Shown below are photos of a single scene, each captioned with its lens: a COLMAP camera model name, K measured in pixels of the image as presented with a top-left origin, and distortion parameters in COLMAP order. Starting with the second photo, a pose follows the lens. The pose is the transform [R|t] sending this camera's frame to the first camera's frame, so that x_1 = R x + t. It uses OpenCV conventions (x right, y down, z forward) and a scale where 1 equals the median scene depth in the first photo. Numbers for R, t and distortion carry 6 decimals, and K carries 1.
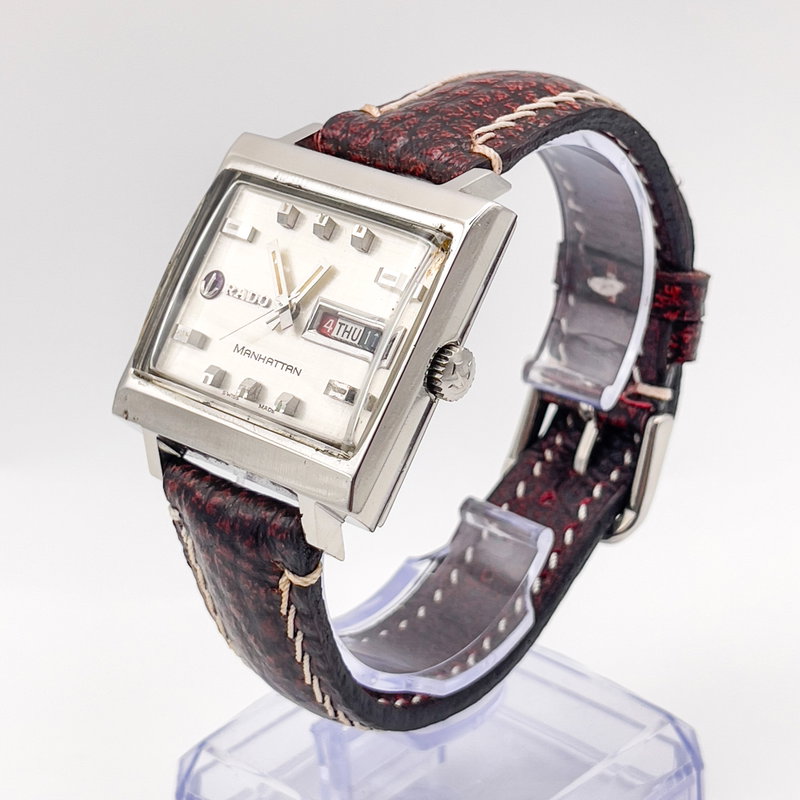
lens RADIAL K [[2017.2, 0, 400.0], [0, 2017.2, 400.0], [0, 0, 1]] dist [0.326700, -0.475145]
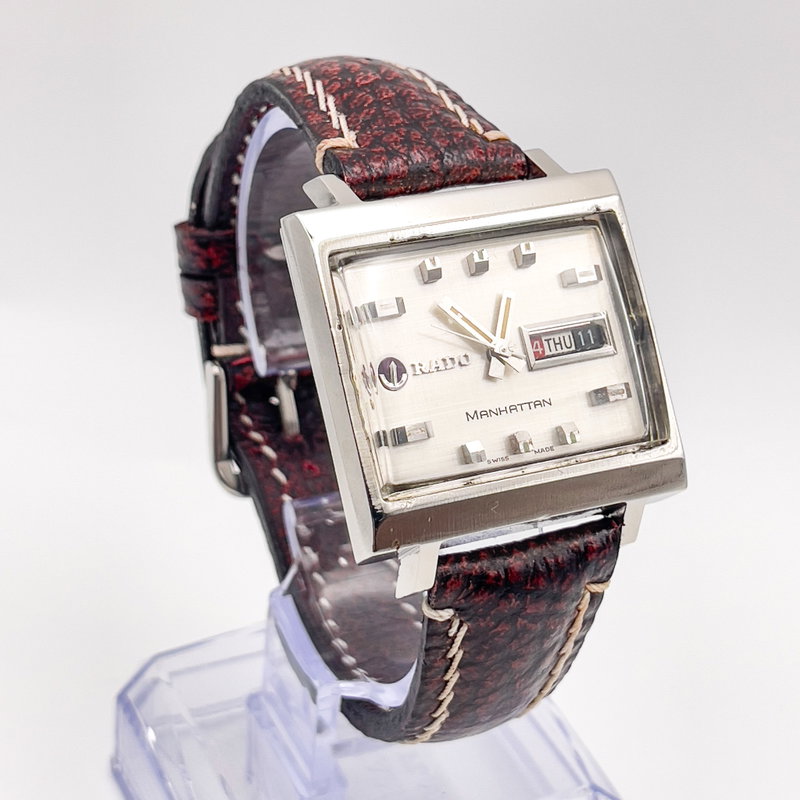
lens RADIAL K [[2017.2, 0, 400.0], [0, 2017.2, 400.0], [0, 0, 1]] dist [0.326700, -0.475145]
pose [[0.394074, -0.430732, 0.811896, -0.865046], [0.334647, 0.889987, 0.309731, -0.338875], [-0.855989, 0.149642, 0.494864, 0.568646]]
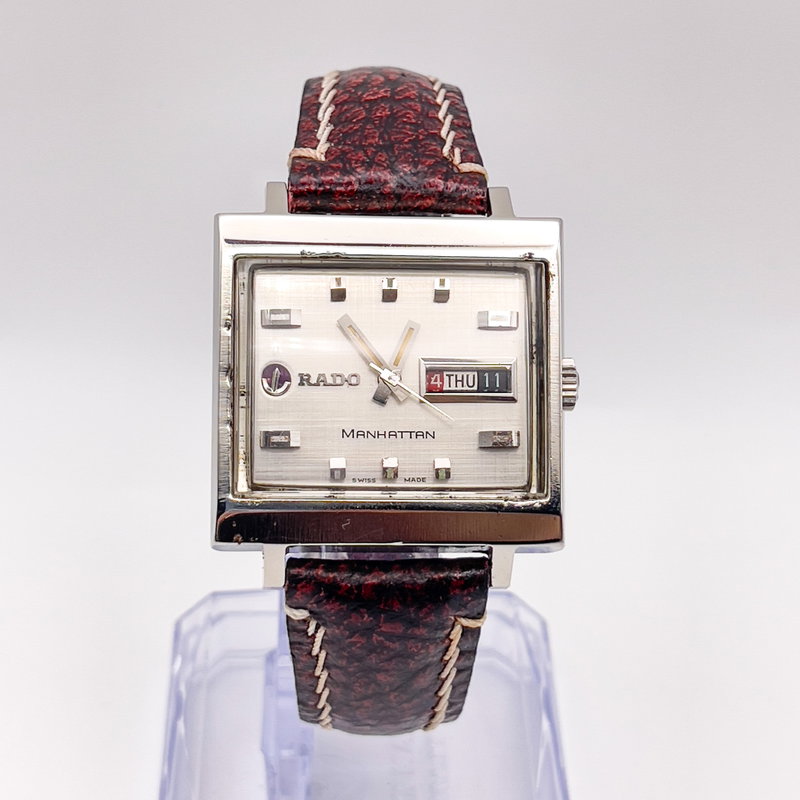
lens RADIAL K [[2017.2, 0, 400.0], [0, 2017.2, 400.0], [0, 0, 1]] dist [0.326700, -0.475145]
pose [[0.710500, -0.348829, 0.611153, -0.662534], [0.251248, 0.936996, 0.242721, -0.275112], [-0.657316, -0.018903, 0.753378, 0.249190]]
